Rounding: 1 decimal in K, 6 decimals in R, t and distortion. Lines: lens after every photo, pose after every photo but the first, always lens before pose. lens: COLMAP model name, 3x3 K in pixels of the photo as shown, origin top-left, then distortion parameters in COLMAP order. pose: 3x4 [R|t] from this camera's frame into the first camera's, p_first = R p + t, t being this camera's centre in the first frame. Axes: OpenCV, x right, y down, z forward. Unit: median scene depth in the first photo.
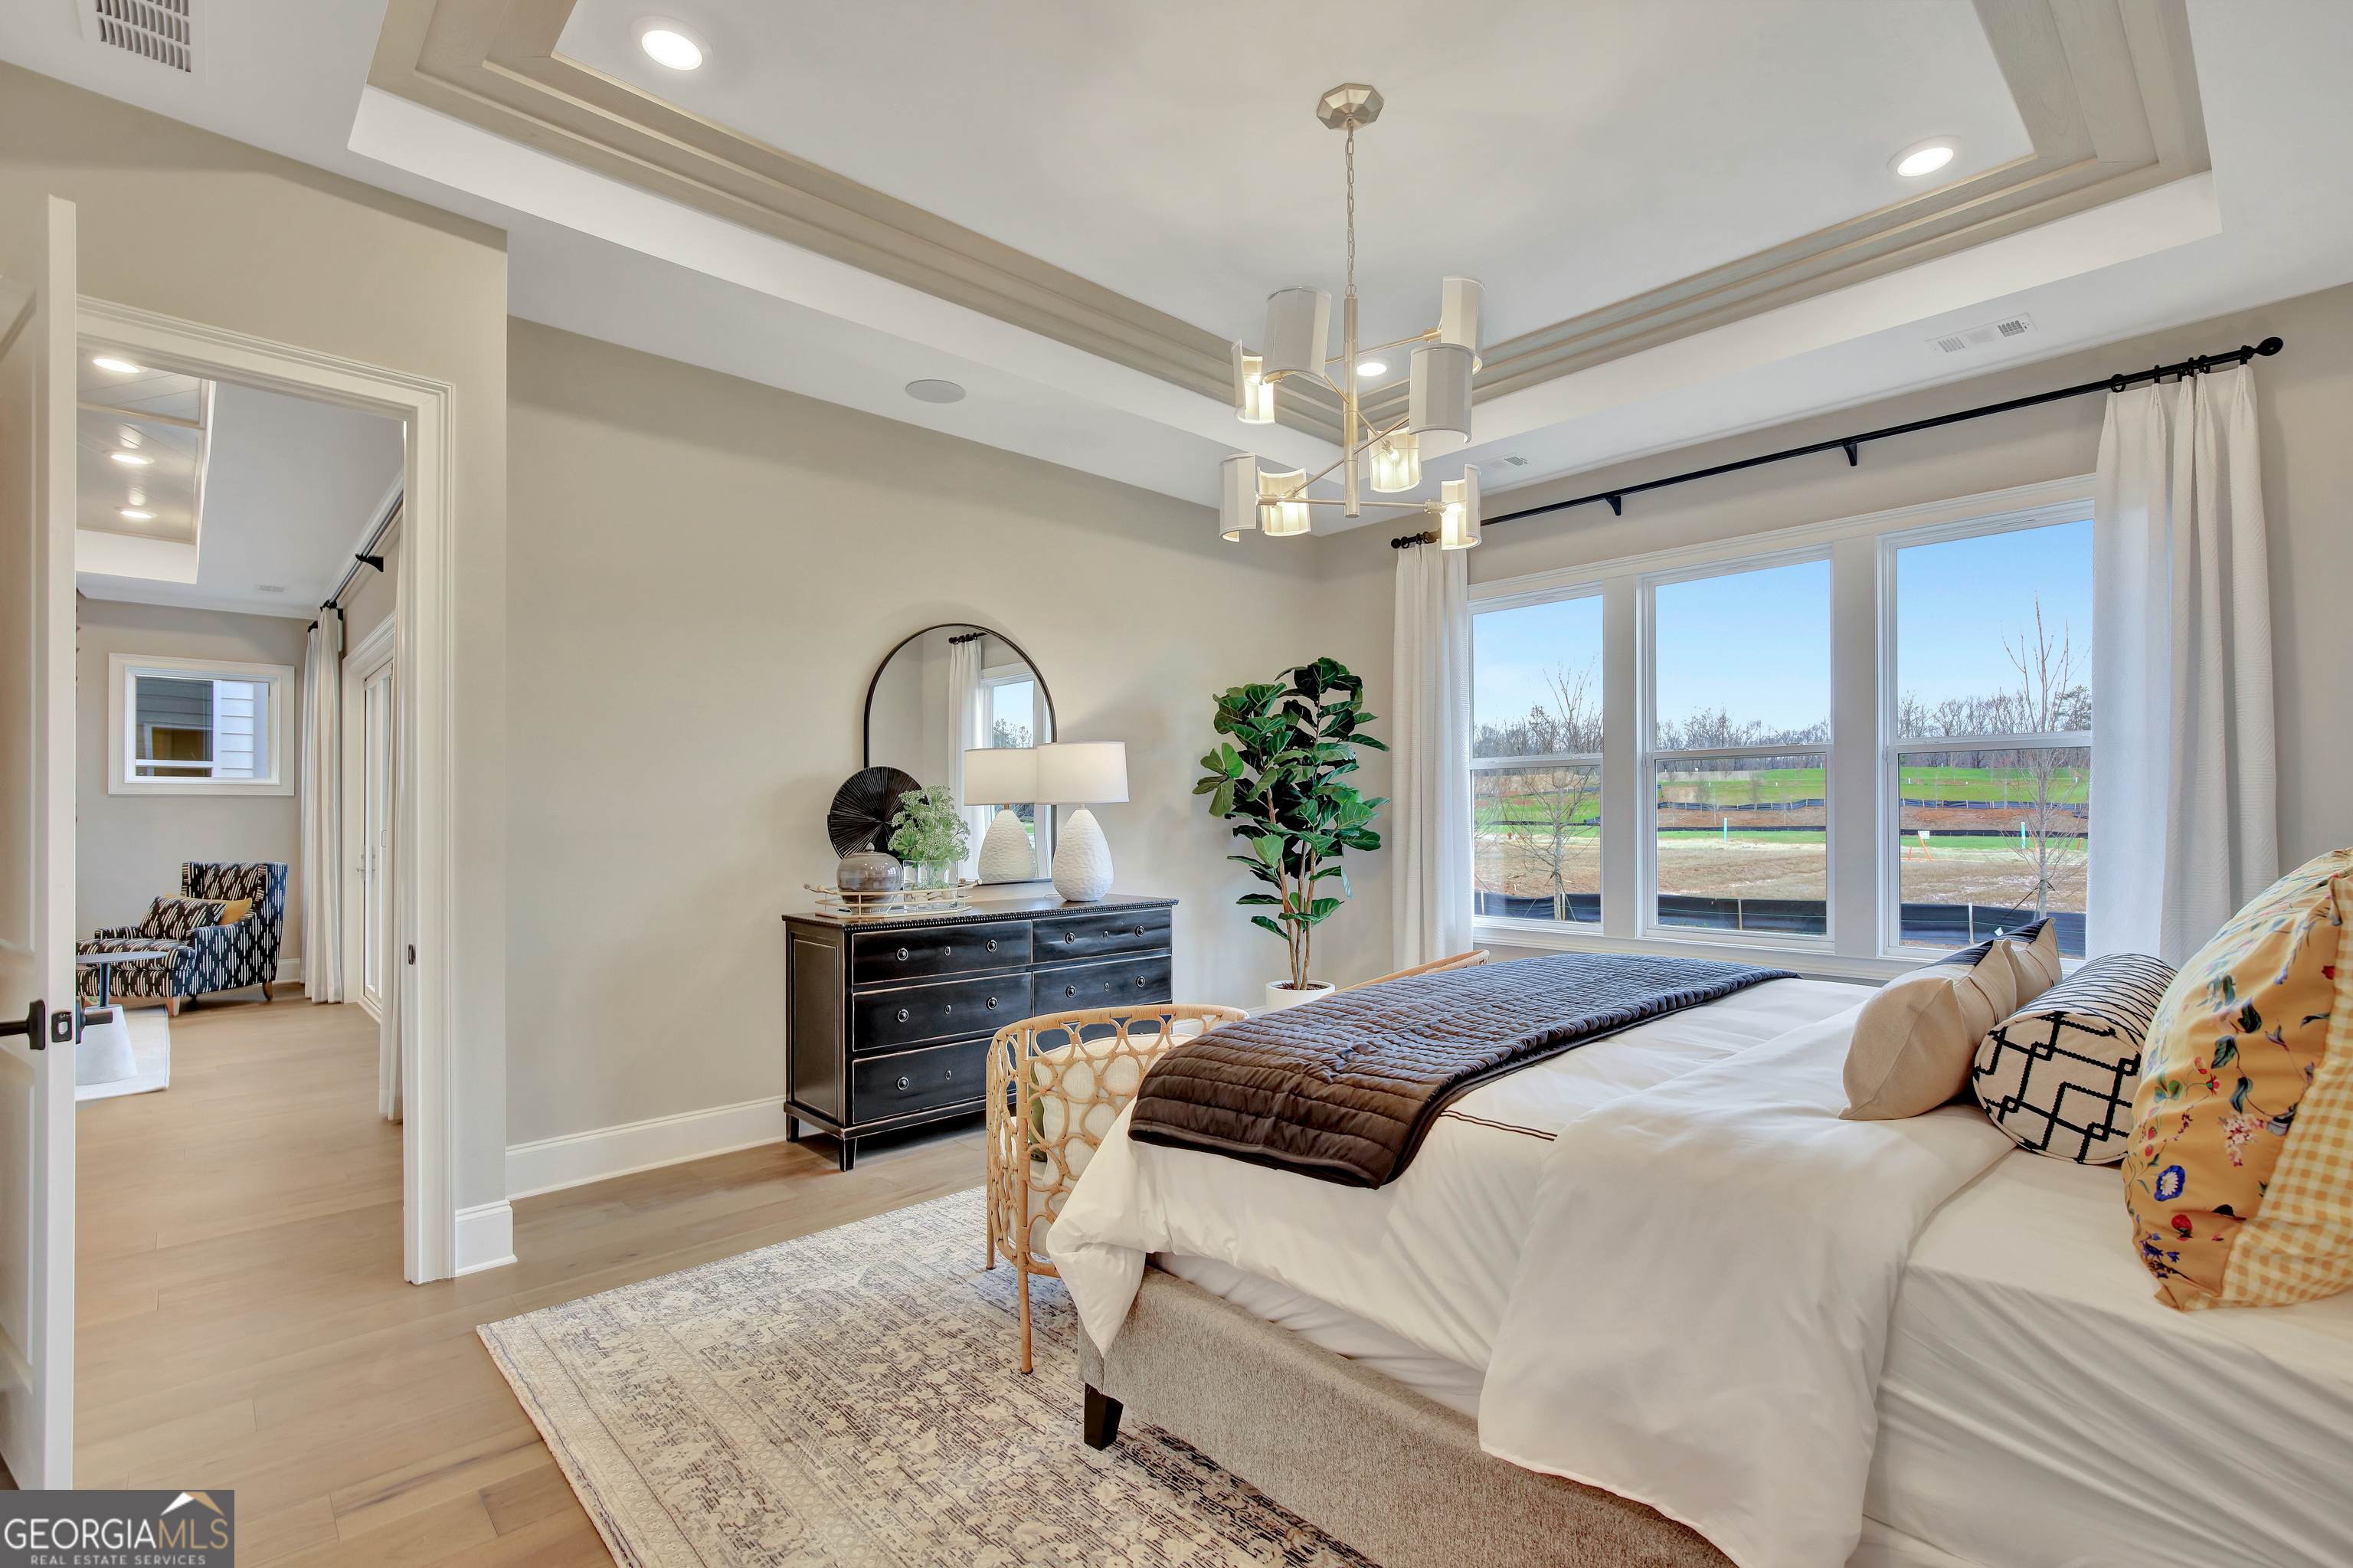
lens RADIAL K [[1060.4, 0, 1162.6], [0, 1060.4, 810.6], [0, 0, 1]] dist [-0.001607, 0.009013]
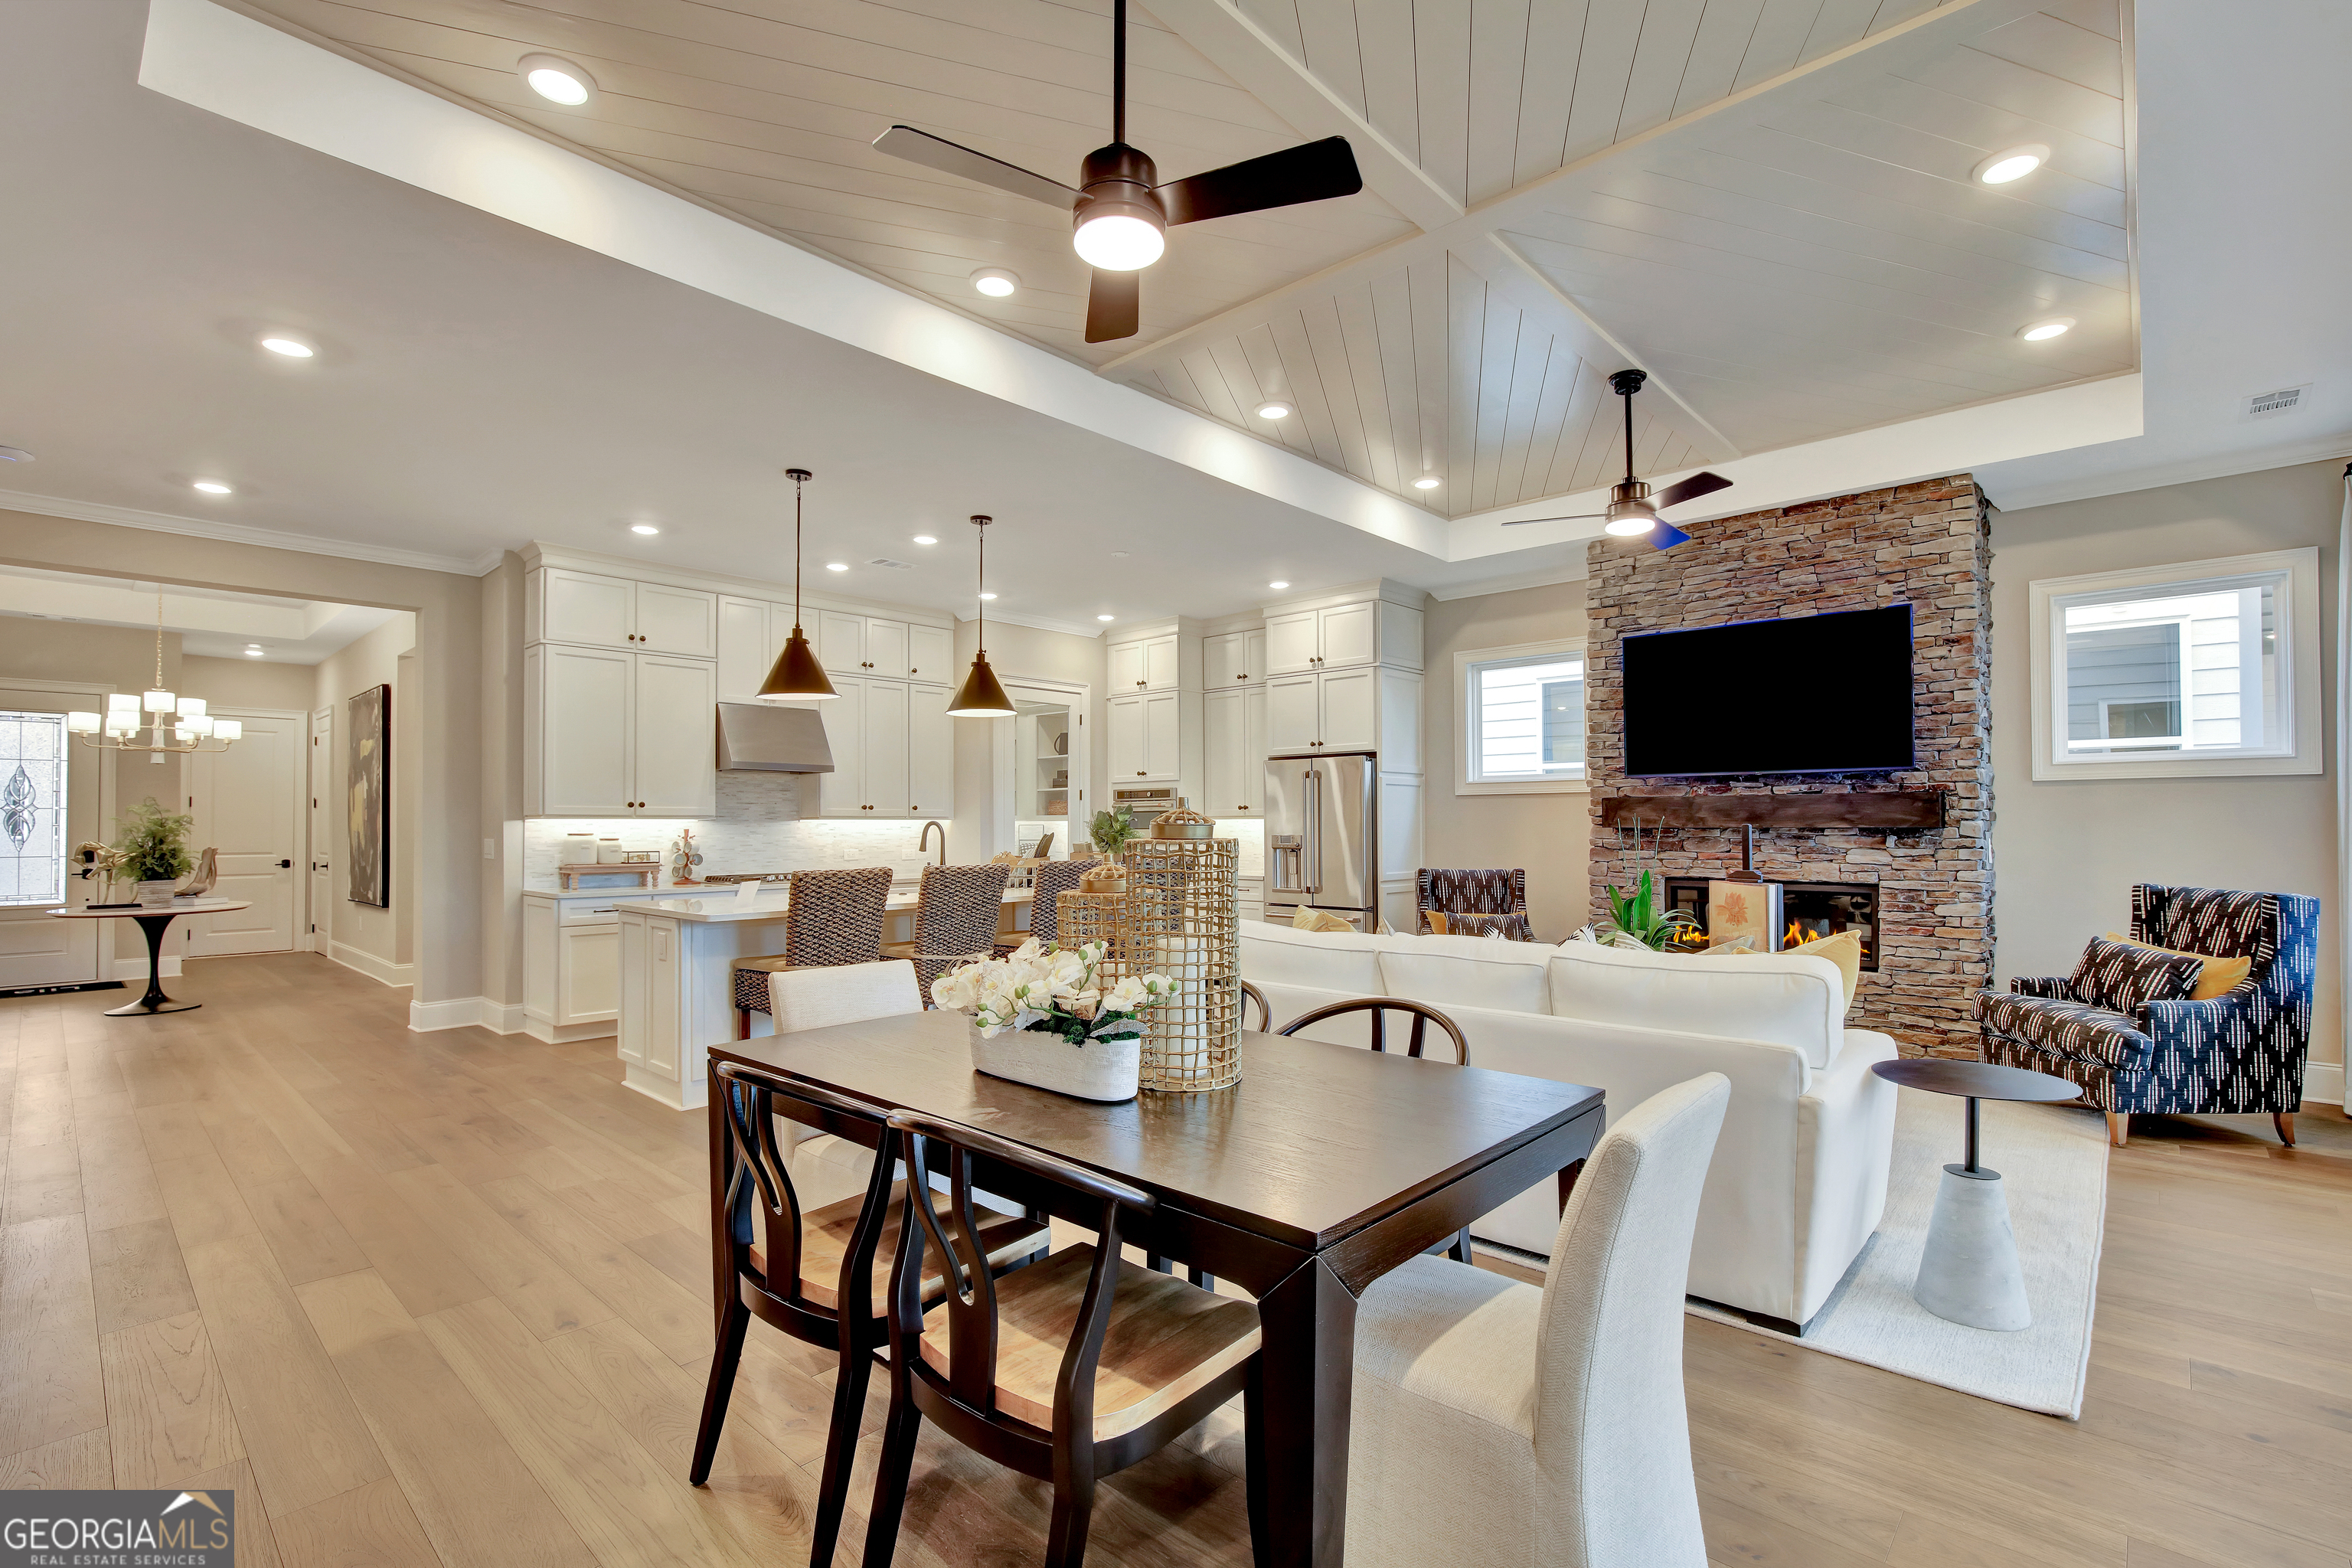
lens RADIAL K [[1072.0, 0, 1181.7], [0, 1072.0, 808.7], [0, 0, 1]] dist [-0.009087, 0.001342]
pose [[0.082574, -0.013287, -0.996496, -0.349813], [0.010112, 0.999871, -0.012494, 0.006814], [0.996534, -0.009045, 0.082698, 0.401592]]
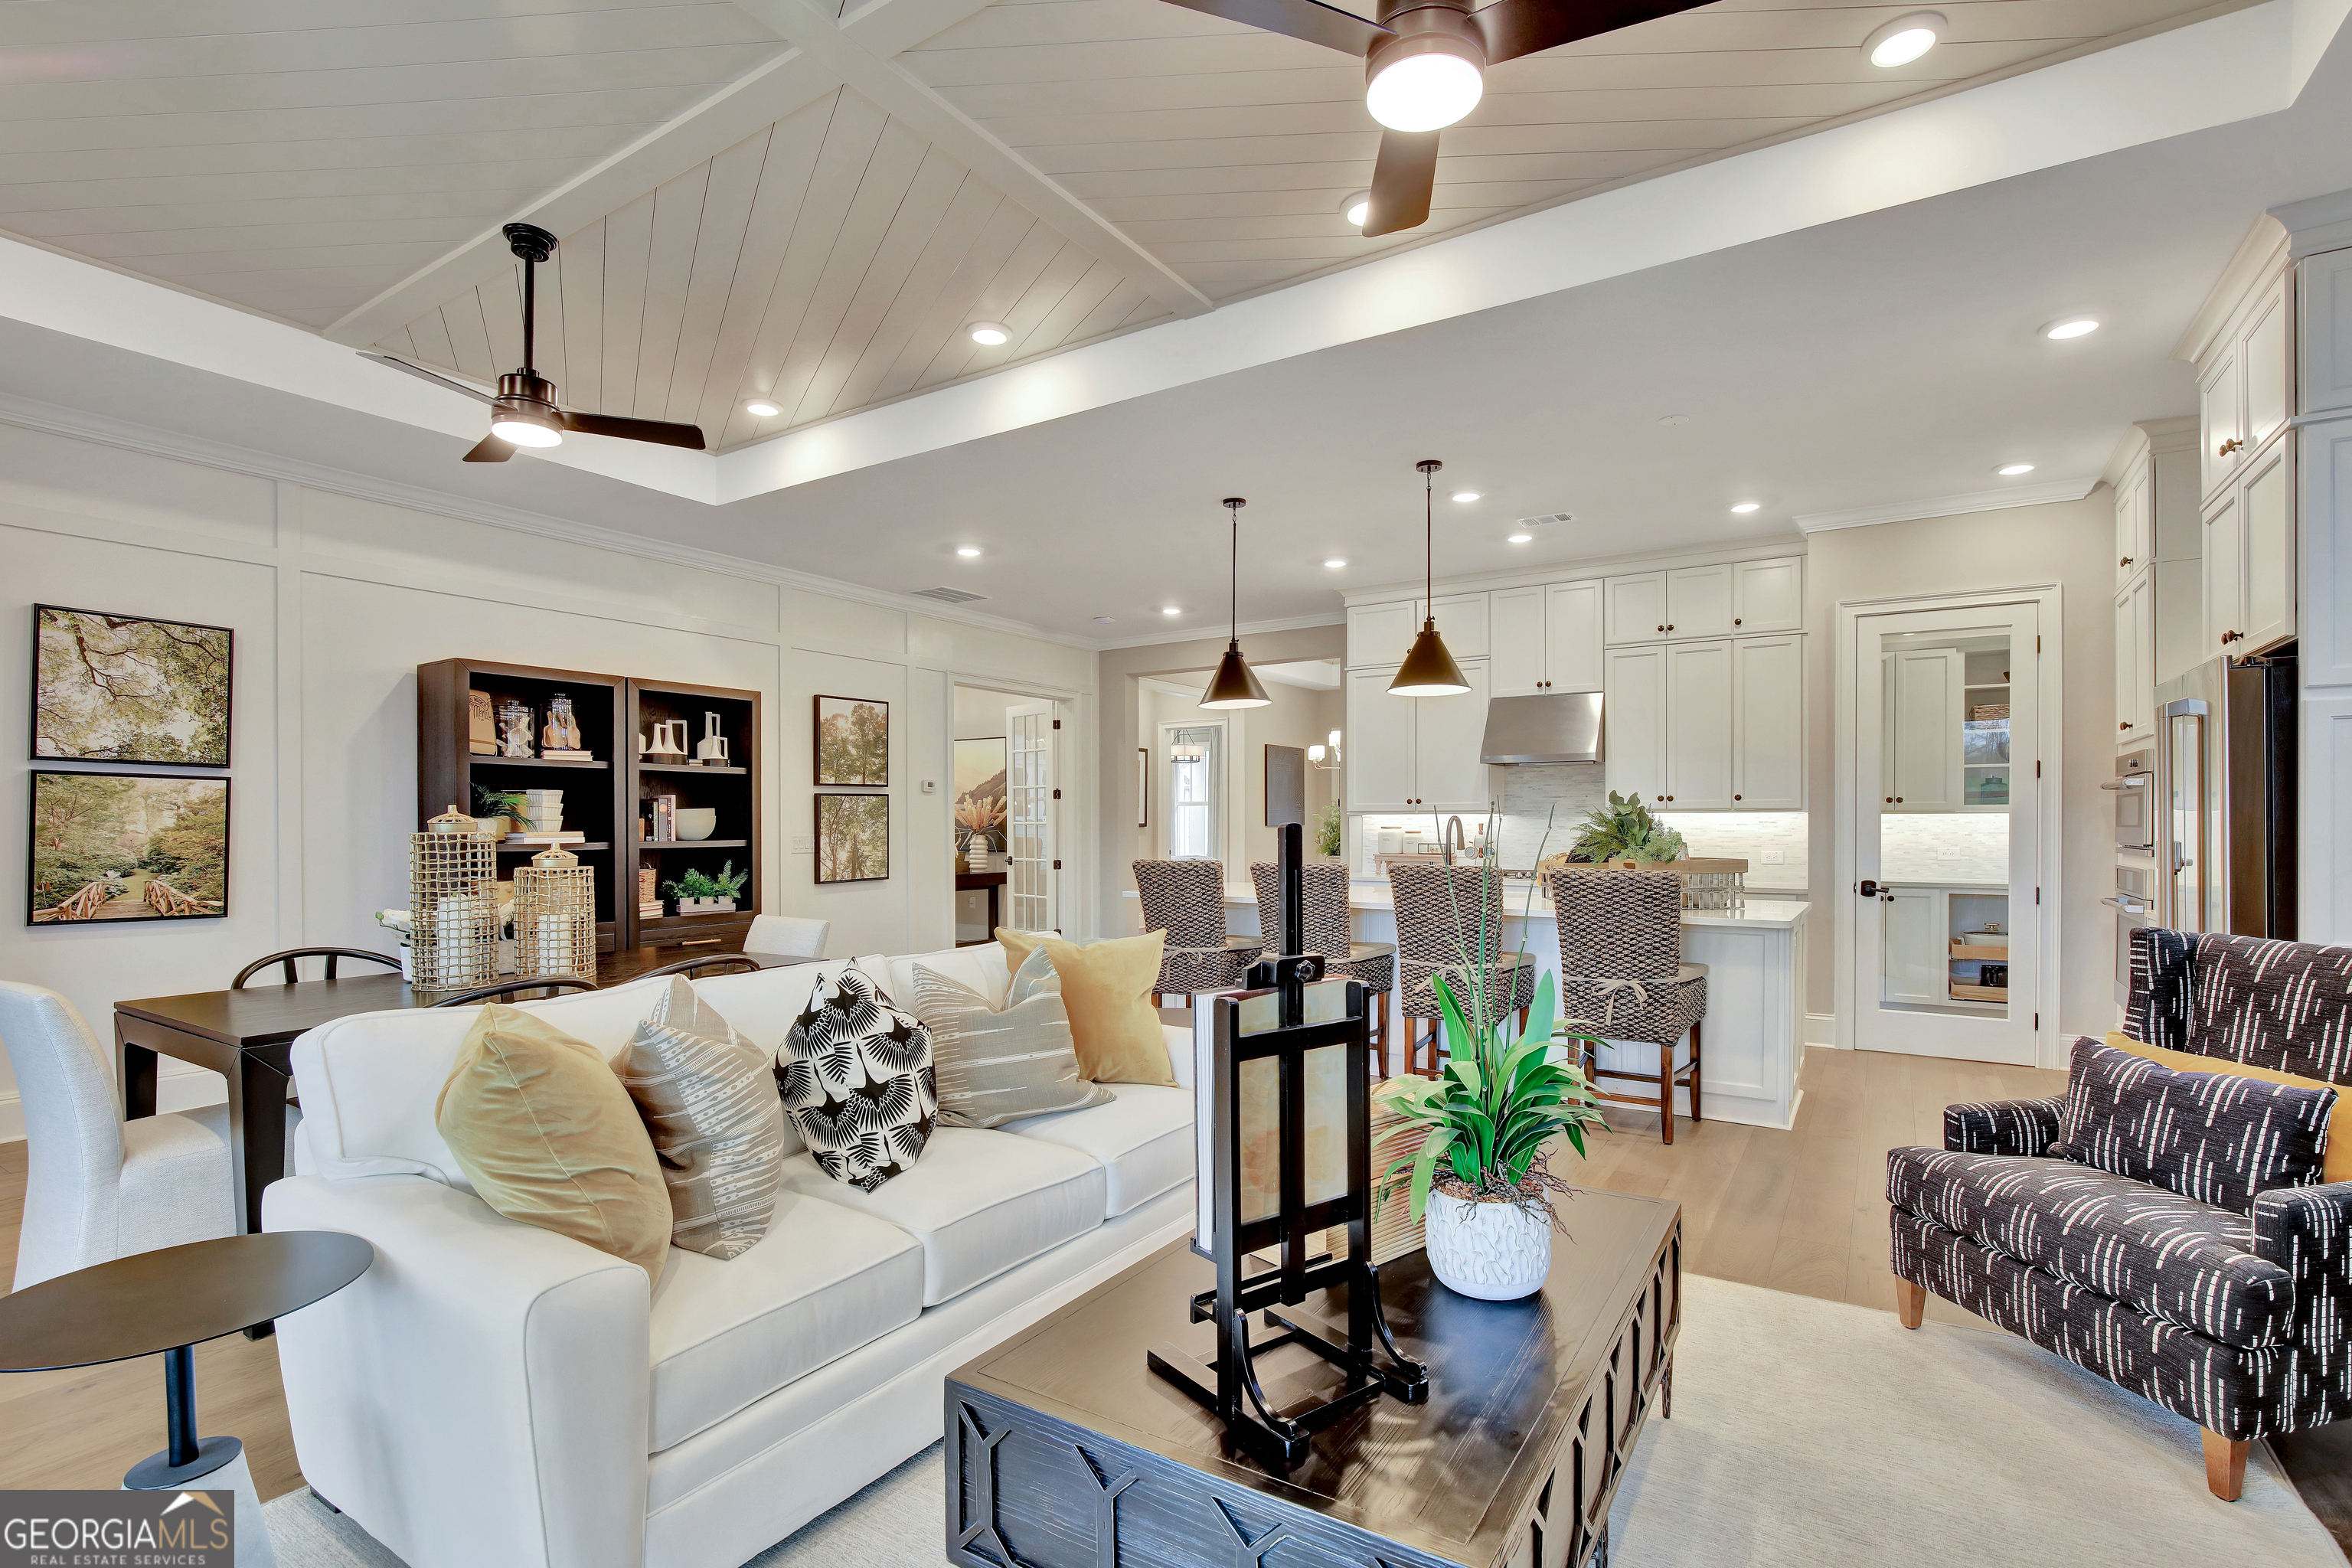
lens RADIAL K [[1119.8, 0, 1204.4], [0, 1119.8, 823.8], [0, 0, 1]] dist [-0.001679, 0.001543]
pose [[-0.970192, 0.004941, -0.242287, -0.839672], [0.005979, 0.999976, -0.003549, 0.011210], [0.242264, -0.004892, -0.970198, 0.989039]]
